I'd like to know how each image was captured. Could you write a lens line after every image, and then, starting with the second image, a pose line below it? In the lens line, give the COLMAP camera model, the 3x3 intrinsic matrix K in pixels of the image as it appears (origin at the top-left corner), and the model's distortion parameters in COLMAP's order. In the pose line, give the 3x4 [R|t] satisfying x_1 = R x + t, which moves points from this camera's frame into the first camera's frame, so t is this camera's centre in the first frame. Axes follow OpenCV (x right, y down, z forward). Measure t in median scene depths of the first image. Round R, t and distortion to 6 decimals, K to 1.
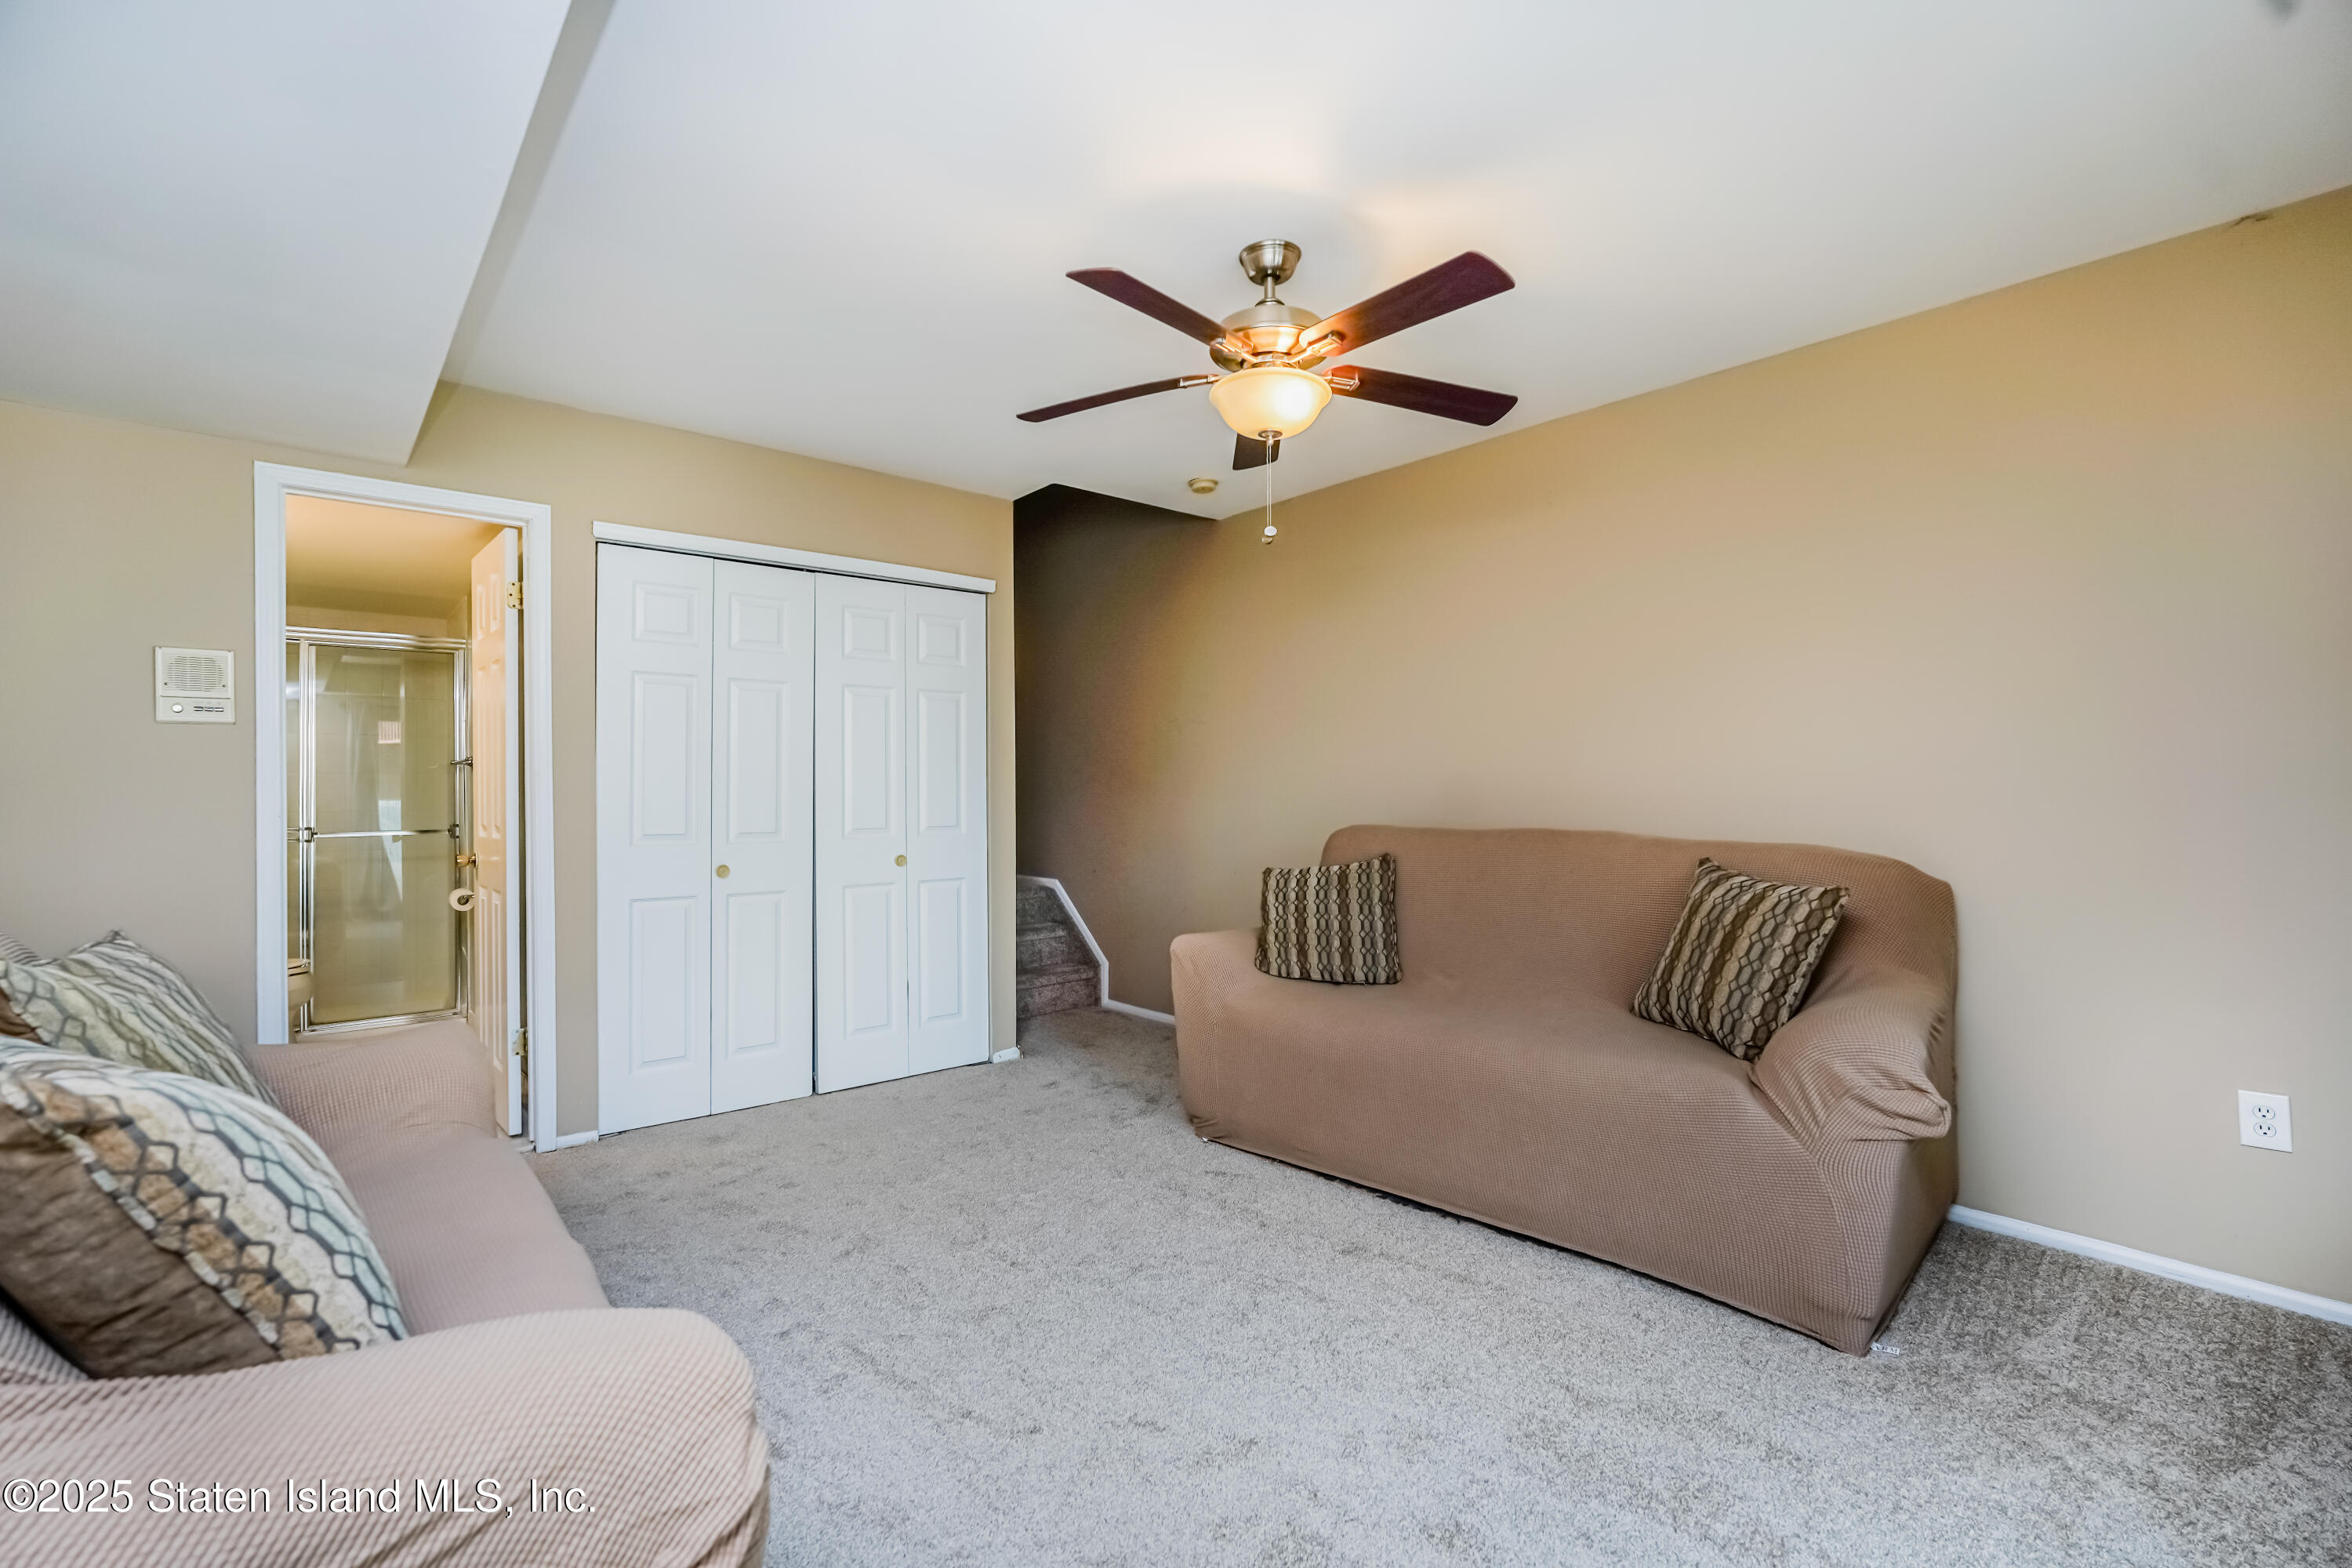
lens RADIAL K [[1035.4, 0, 1176.0], [0, 1035.4, 784.0], [0, 0, 1]] dist [-0.012989, 0.006244]
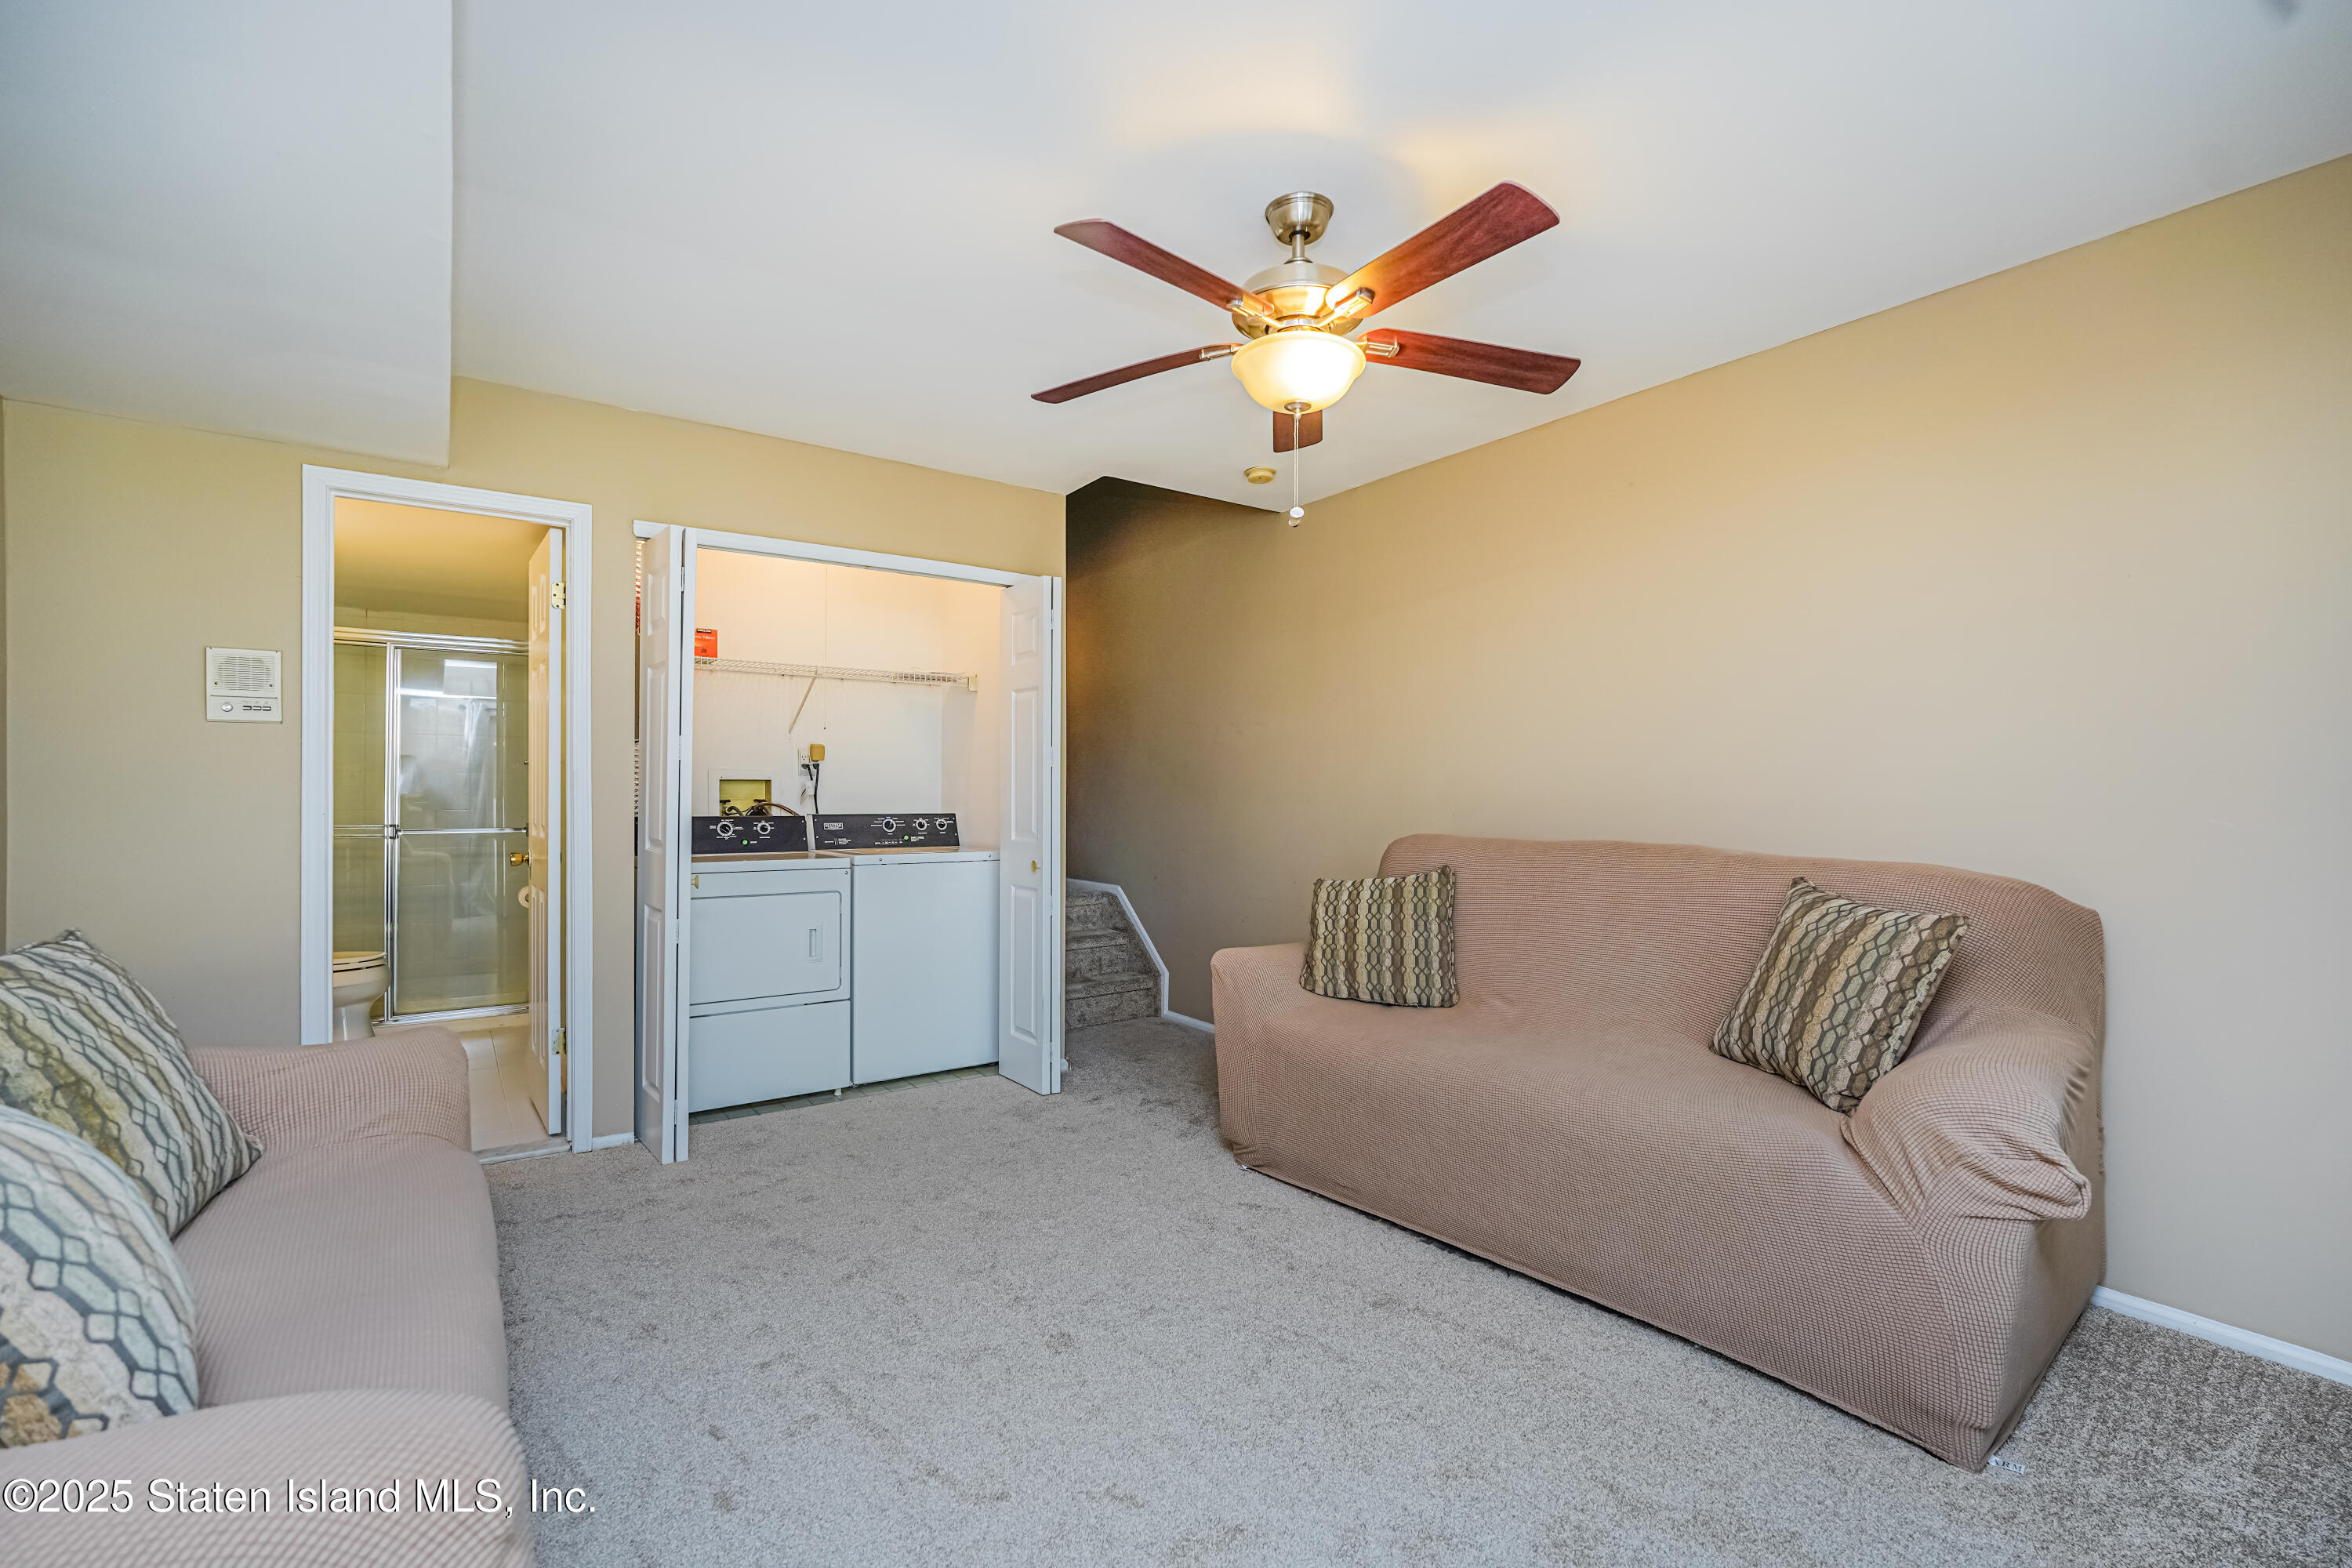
lens RADIAL K [[1035.4, 0, 1176.0], [0, 1035.4, 784.0], [0, 0, 1]] dist [-0.012989, 0.006244]
pose [[0.995386, 0.007552, -0.095655, 0.075077], [-0.007886, 0.999964, -0.003114, -0.001831], [0.095628, 0.003854, 0.995410, 0.079122]]
